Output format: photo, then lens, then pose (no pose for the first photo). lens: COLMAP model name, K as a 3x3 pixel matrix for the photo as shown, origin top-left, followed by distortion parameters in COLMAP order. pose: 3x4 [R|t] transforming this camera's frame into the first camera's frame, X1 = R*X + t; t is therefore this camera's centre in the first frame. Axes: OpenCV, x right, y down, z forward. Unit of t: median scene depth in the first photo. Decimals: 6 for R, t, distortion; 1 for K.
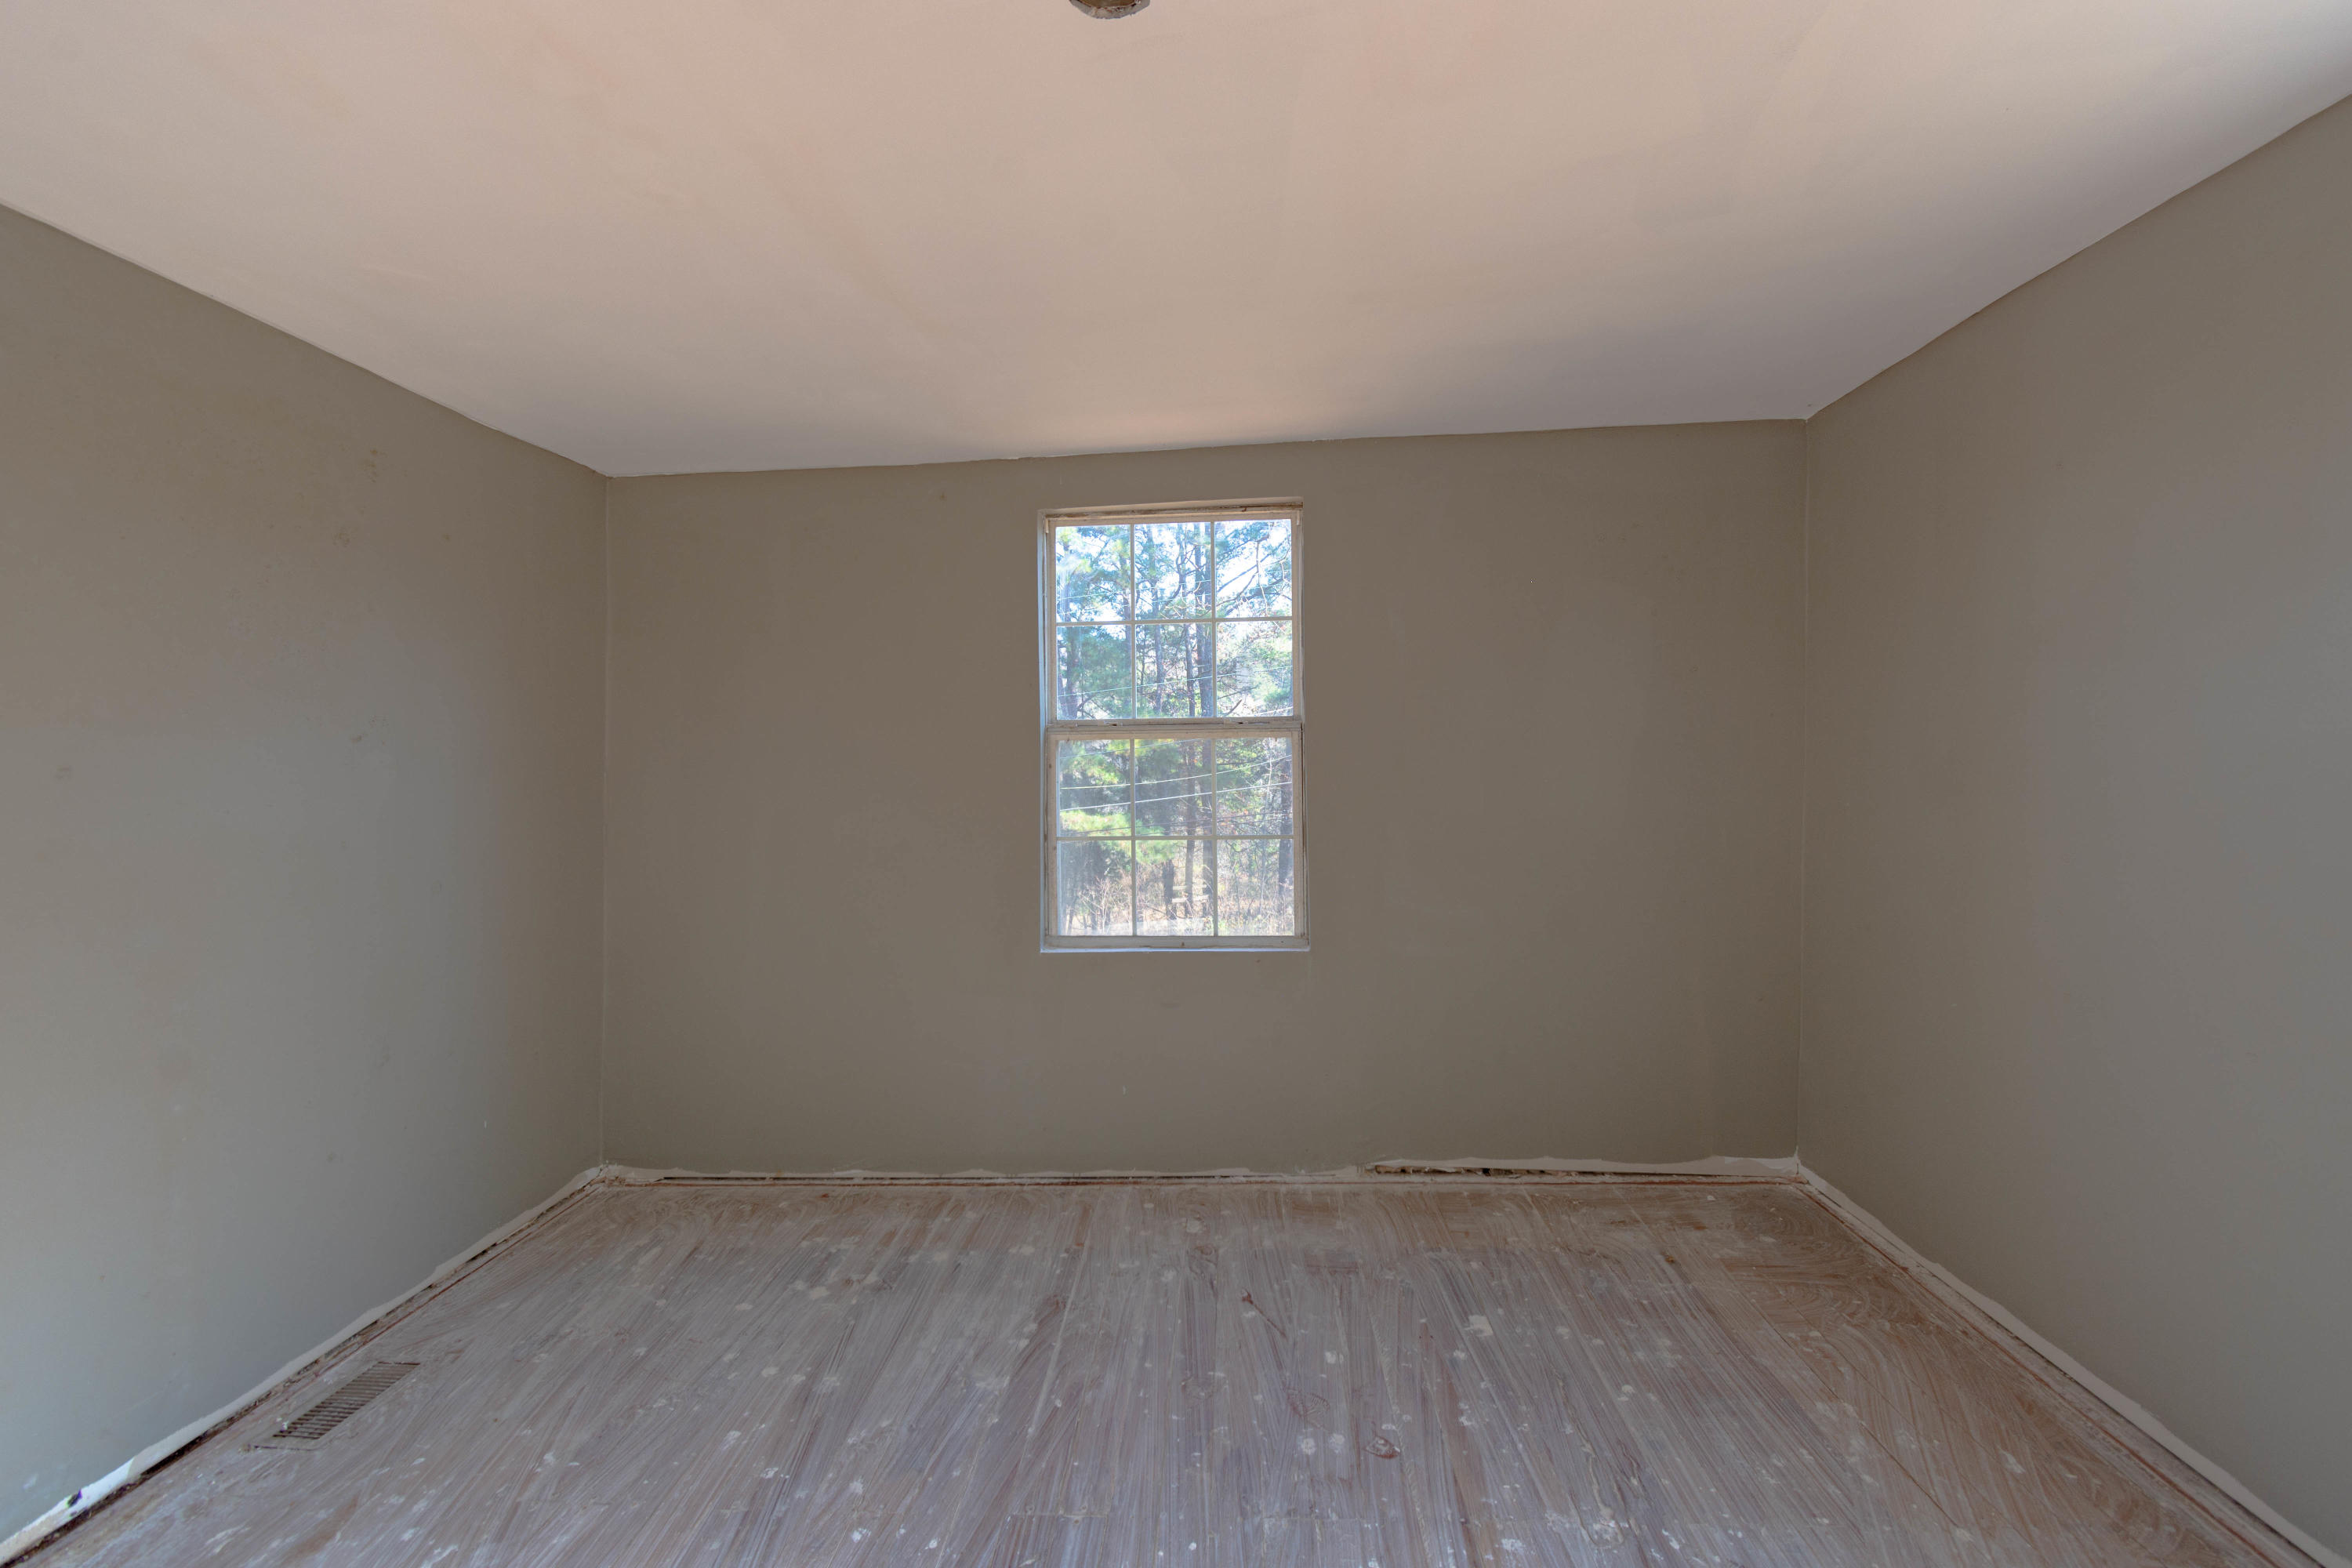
lens RADIAL K [[1043.1, 0, 1176.0], [0, 1043.1, 777.4], [0, 0, 1]] dist [0.002629, -0.000407]
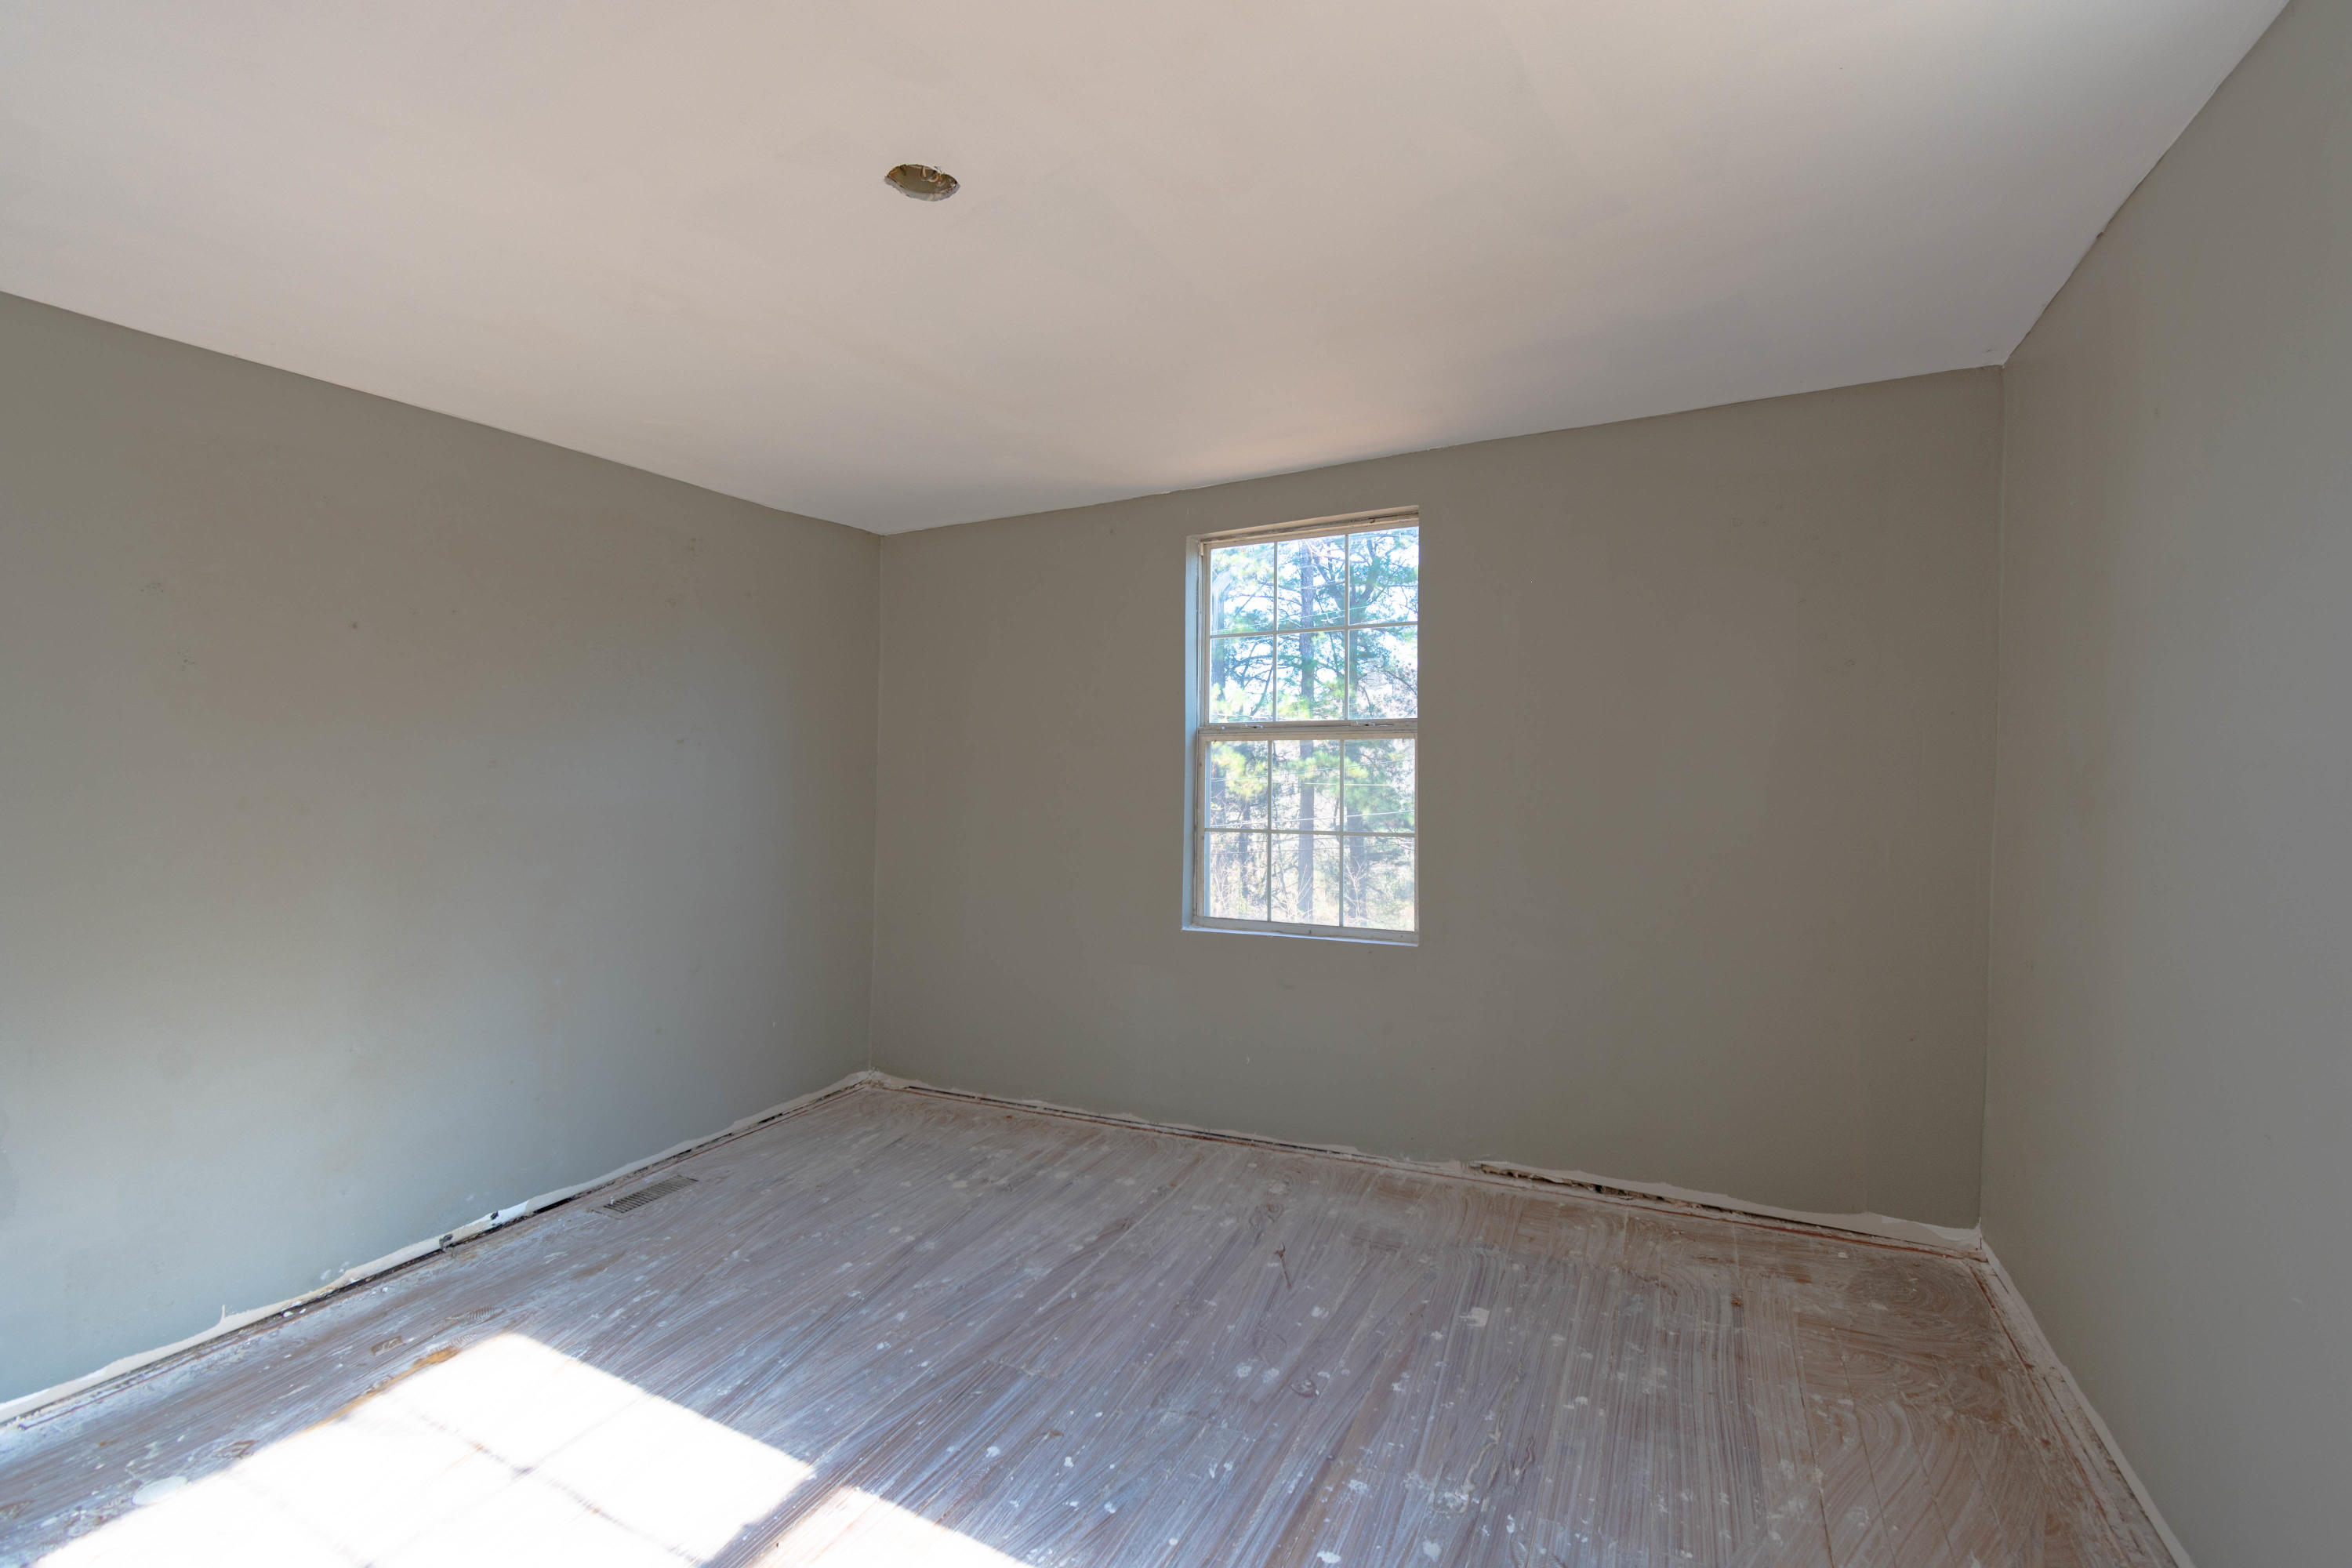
lens RADIAL K [[1043.1, 0, 1182.3], [0, 1043.1, 776.8], [0, 0, 1]] dist [0.002629, -0.000407]
pose [[0.921962, 0.014319, -0.387015, 0.380538], [-0.012814, 0.999897, 0.006468, -0.006041], [0.387068, -0.001004, 0.922051, -0.049581]]
